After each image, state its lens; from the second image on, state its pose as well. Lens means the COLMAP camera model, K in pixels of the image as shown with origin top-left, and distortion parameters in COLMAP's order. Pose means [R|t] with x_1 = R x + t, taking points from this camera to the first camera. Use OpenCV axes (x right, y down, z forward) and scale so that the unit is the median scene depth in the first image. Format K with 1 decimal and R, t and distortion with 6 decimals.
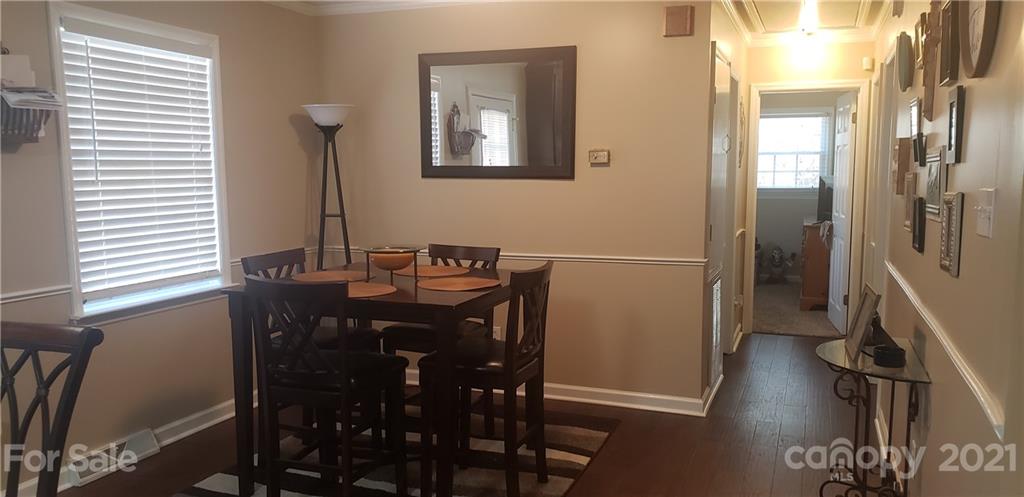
lens RADIAL K [[769.8, 0, 510.7], [0, 769.8, 247.9], [0, 0, 1]] dist [0.060590, -0.004668]
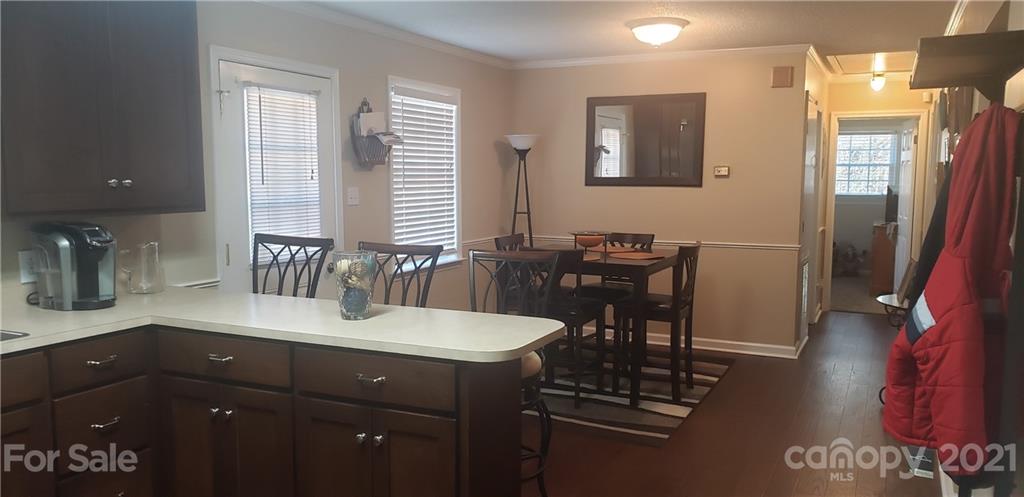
lens RADIAL K [[769.8, 0, 513.9], [0, 769.8, 251.7], [0, 0, 1]] dist [0.060590, -0.004668]
pose [[0.997283, 0.010011, -0.072980, -0.146973], [-0.010473, 0.999927, -0.005958, 0.037713], [0.072915, 0.006706, 0.997316, -0.400250]]
